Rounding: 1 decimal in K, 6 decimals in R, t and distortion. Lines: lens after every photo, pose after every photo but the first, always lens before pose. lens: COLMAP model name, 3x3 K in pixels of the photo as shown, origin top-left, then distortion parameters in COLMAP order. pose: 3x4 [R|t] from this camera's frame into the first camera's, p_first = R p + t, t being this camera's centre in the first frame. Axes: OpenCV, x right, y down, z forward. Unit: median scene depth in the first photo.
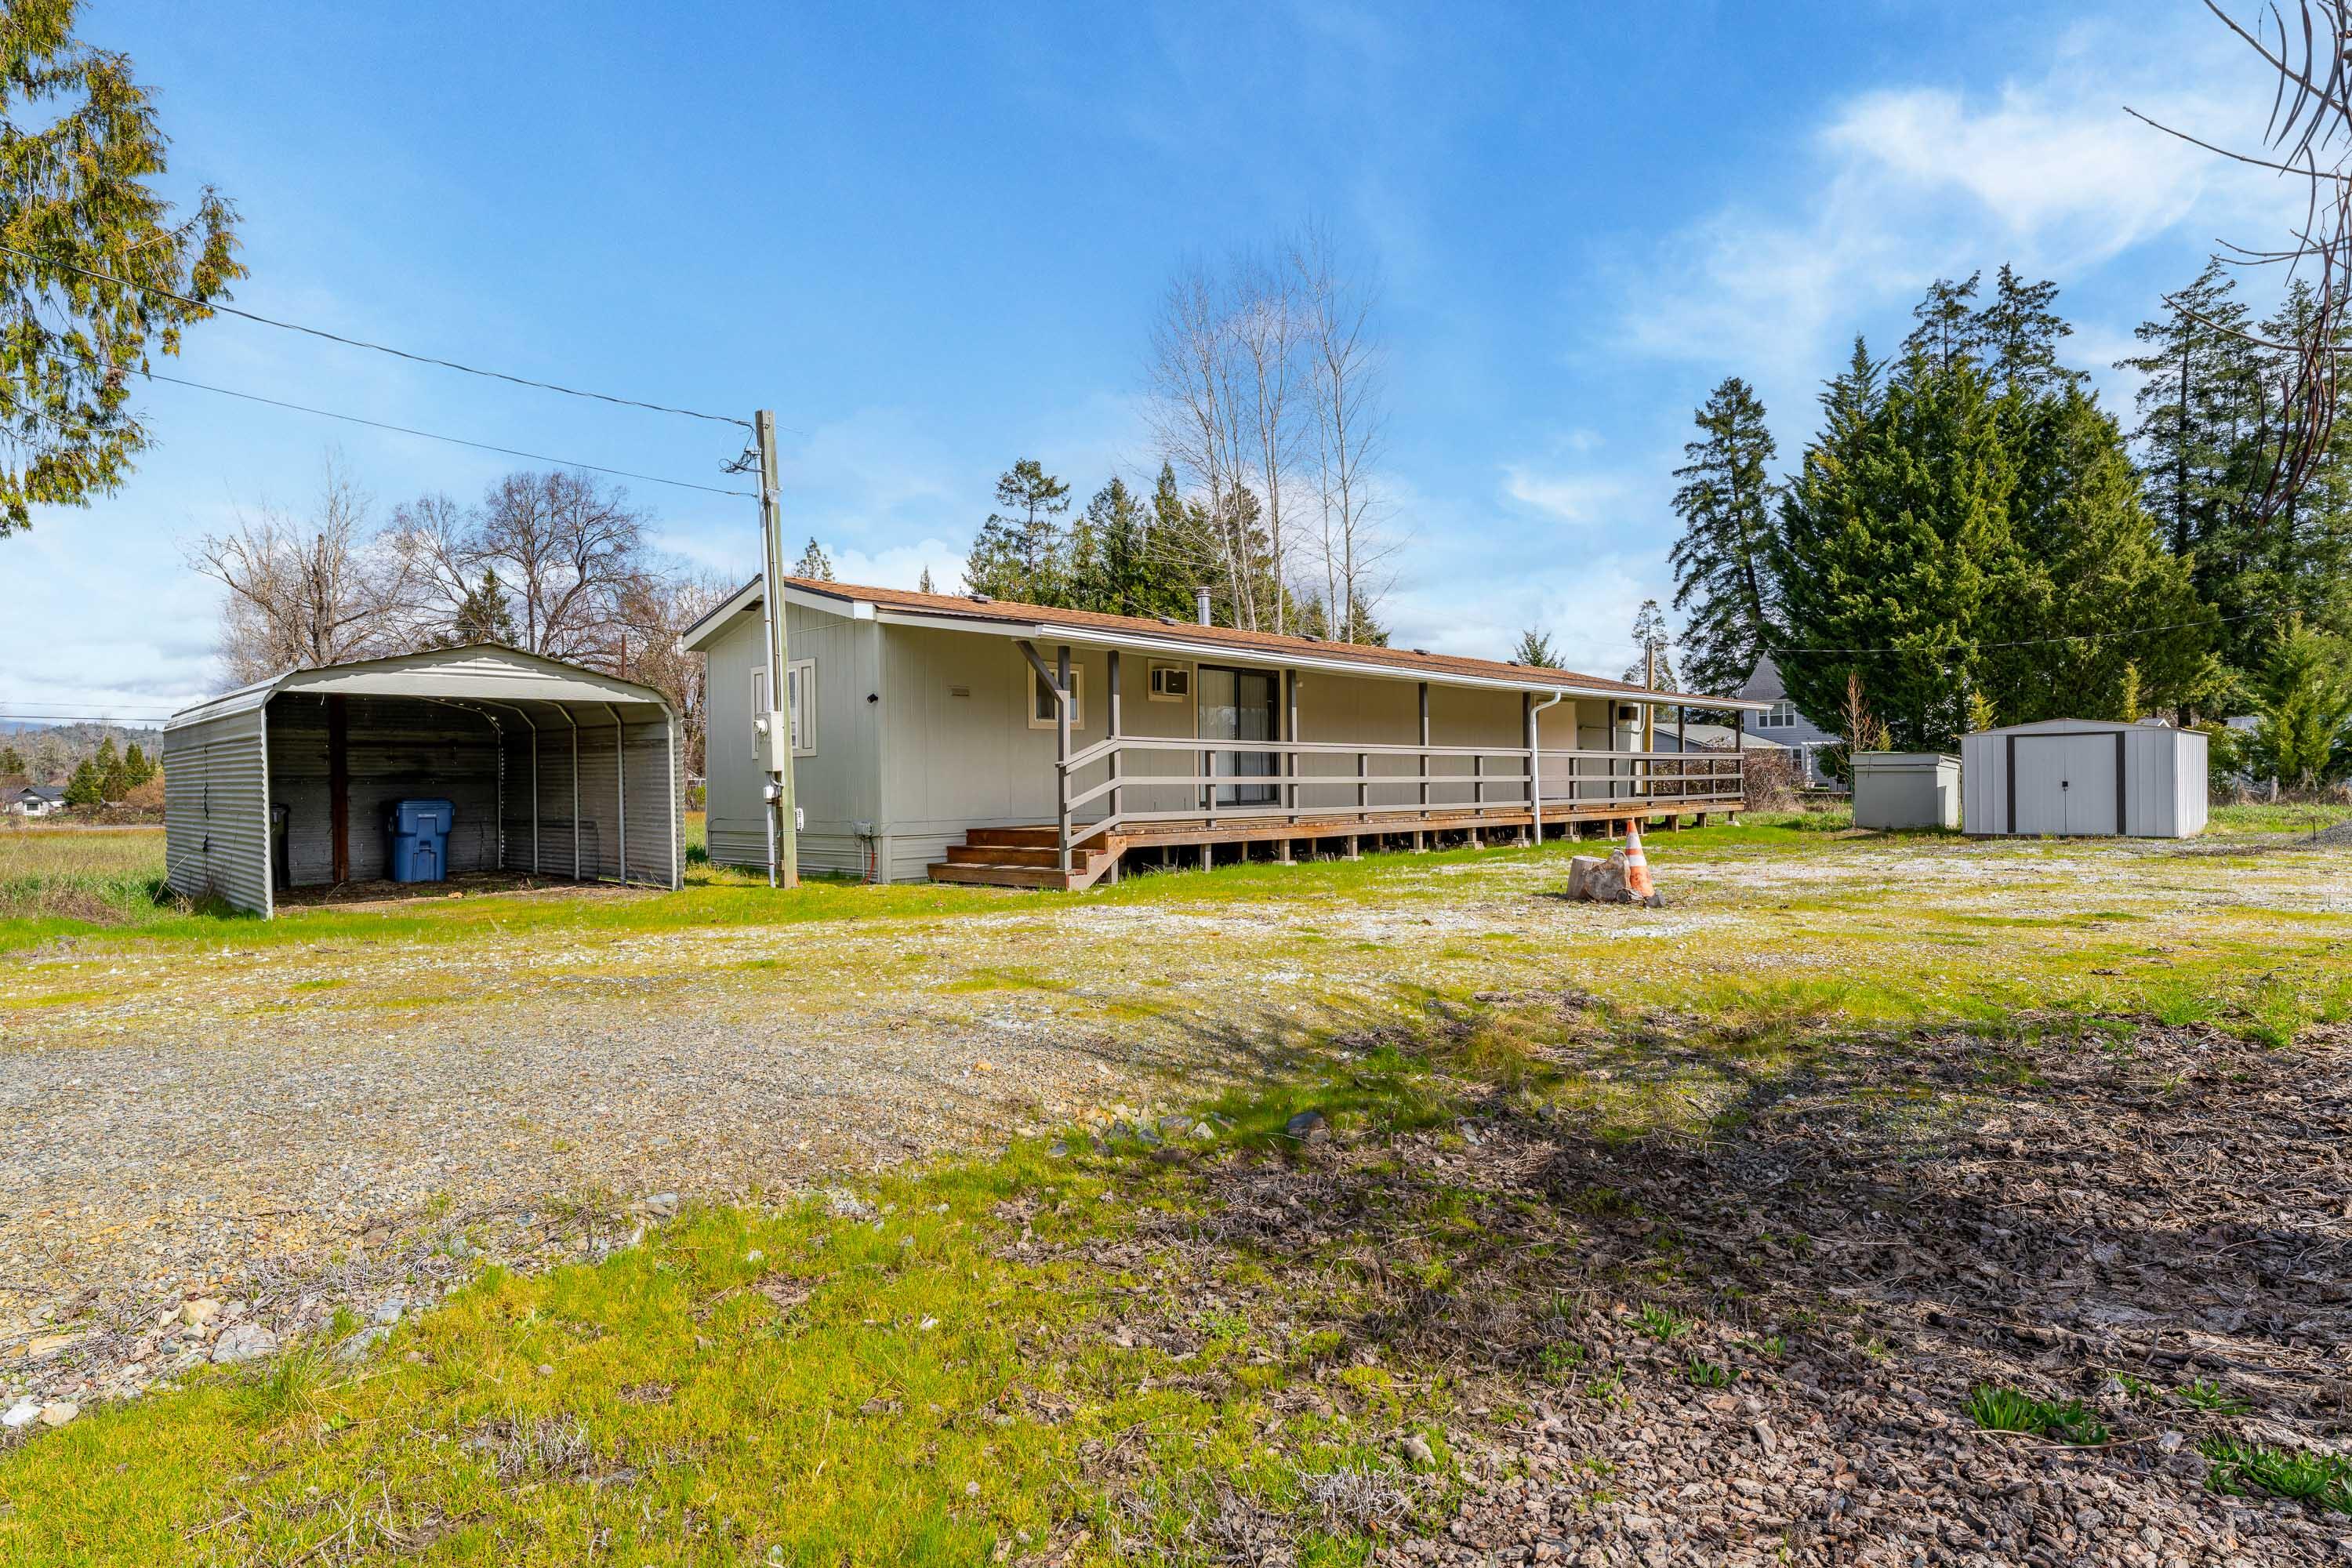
lens RADIAL K [[1271.4, 0, 1178.6], [0, 1271.4, 788.2], [0, 0, 1]] dist [0.004073, -0.001232]
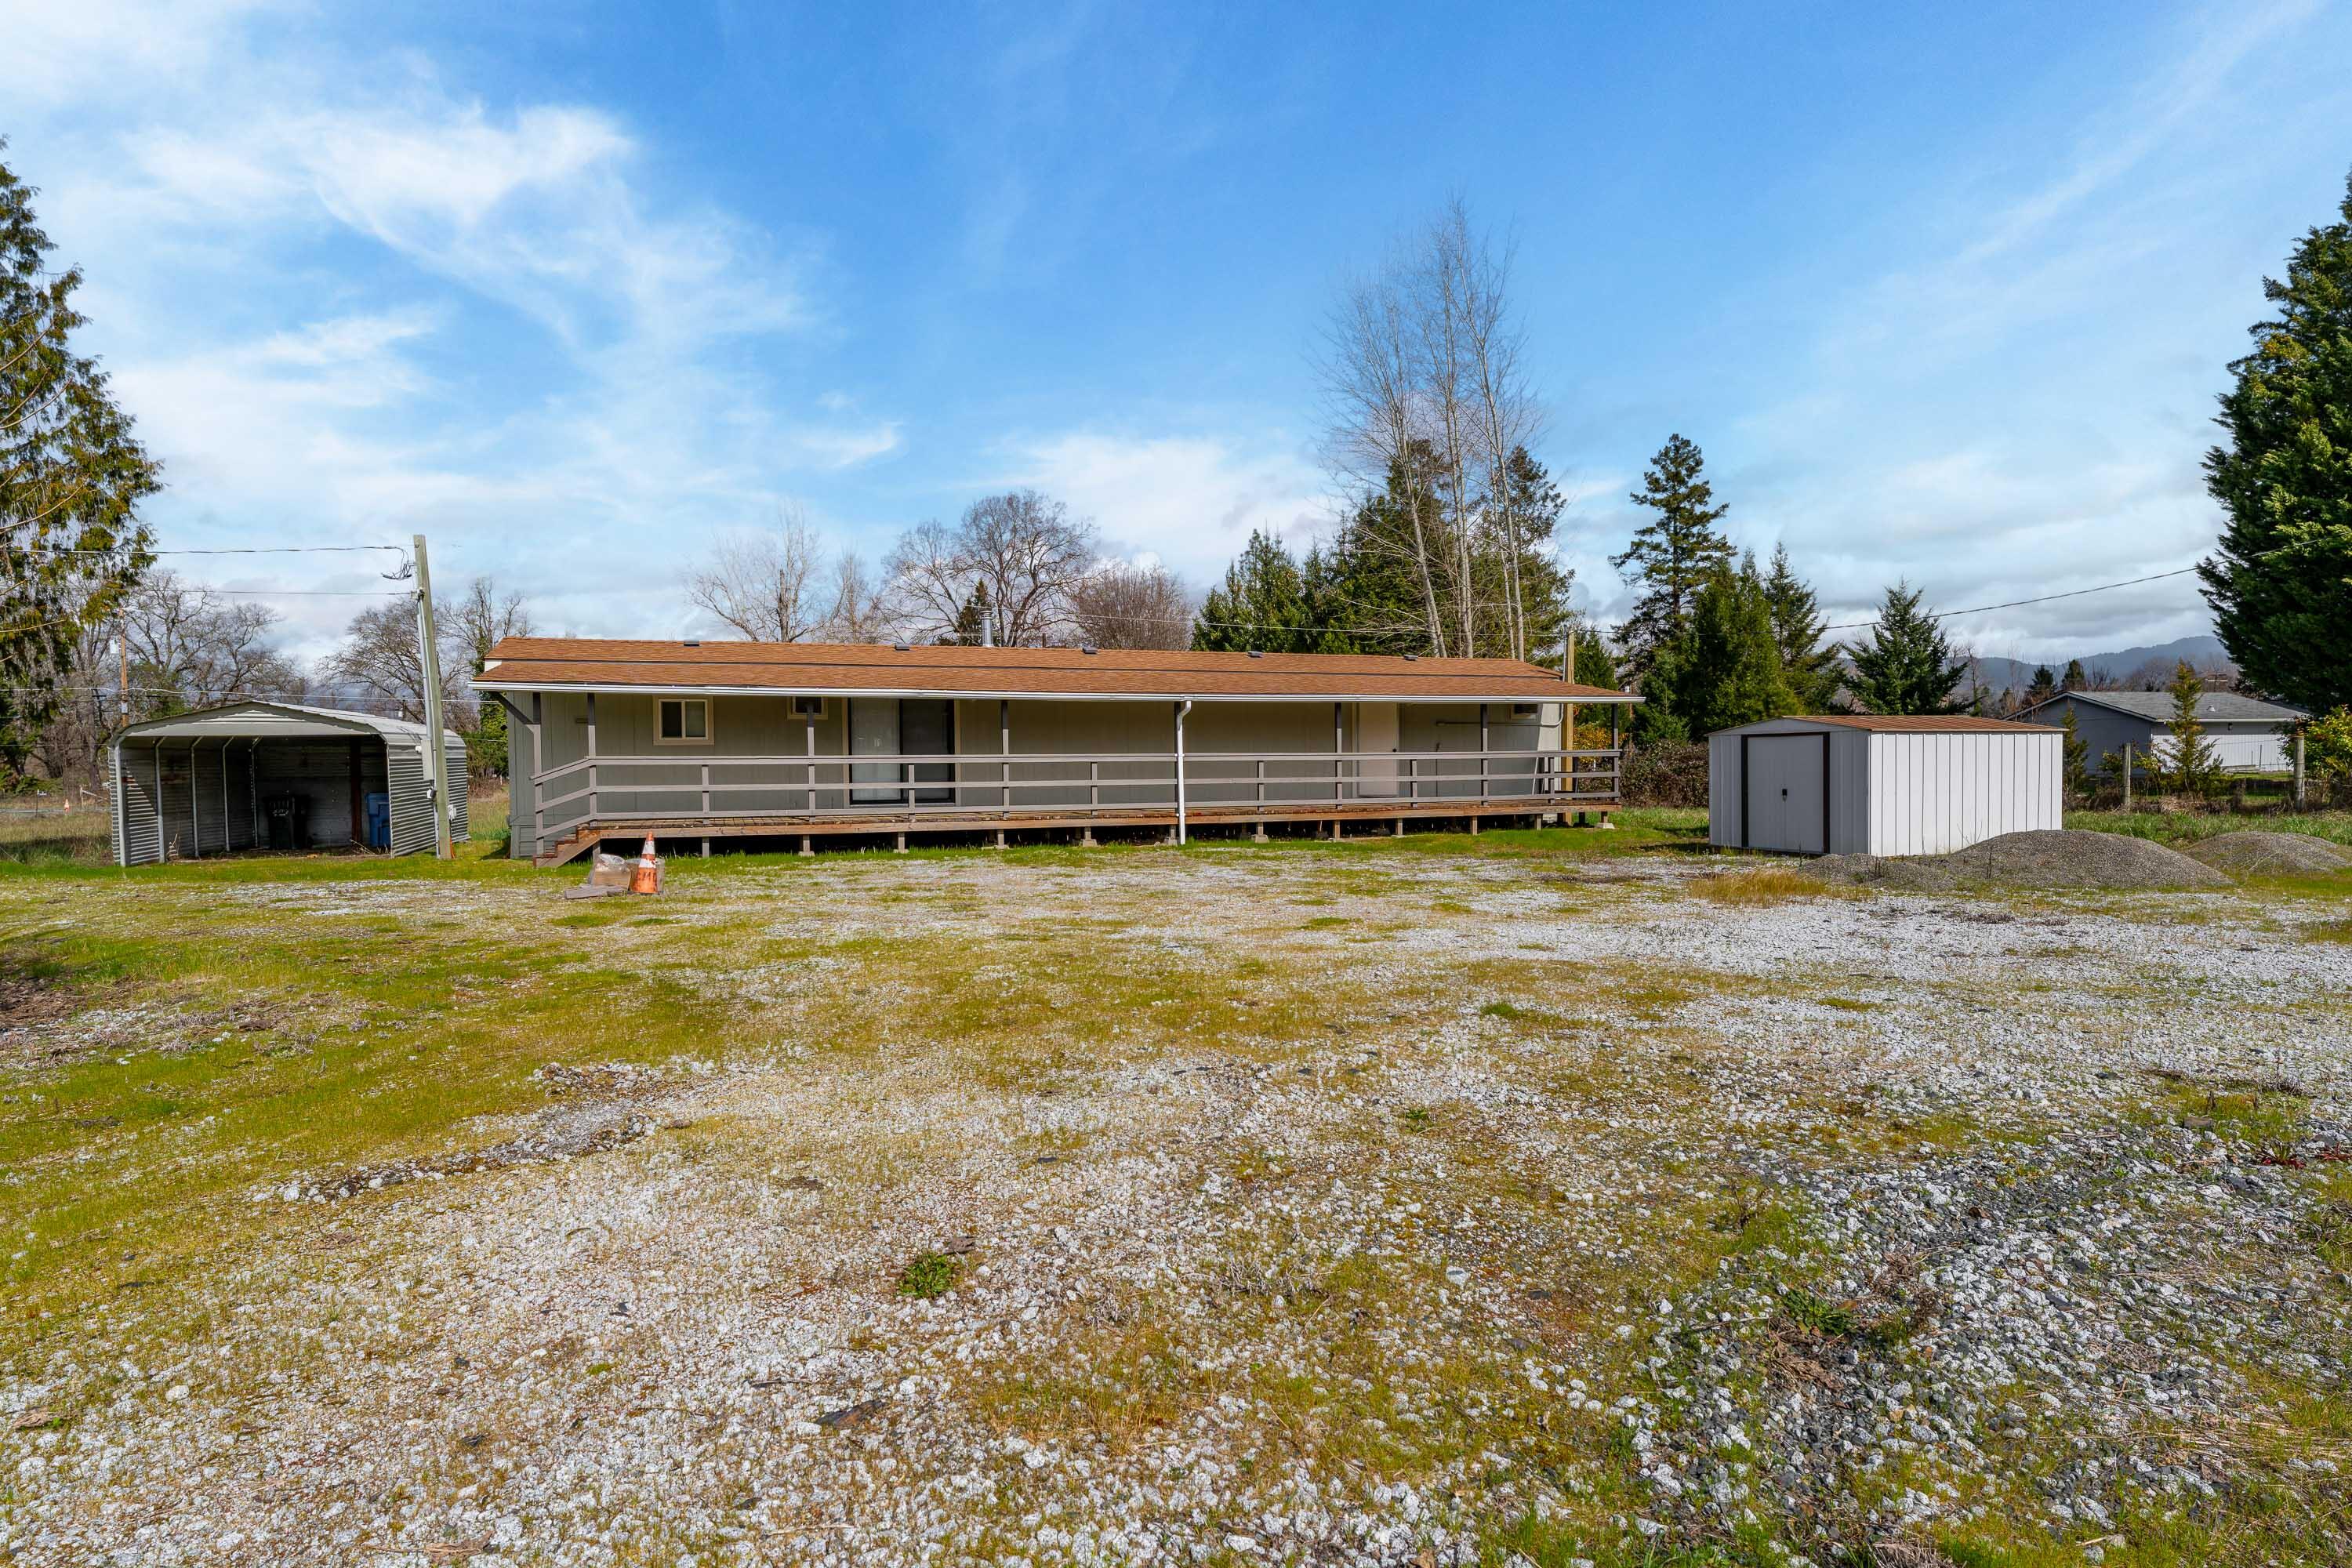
lens RADIAL K [[1271.4, 0, 1174.4], [0, 1271.4, 781.1], [0, 0, 1]] dist [0.004073, -0.001232]
pose [[0.898770, 0.008513, -0.438338, 0.557969], [-0.001093, 0.999852, 0.017177, -0.019856], [0.438419, -0.014959, 0.898646, 0.032666]]
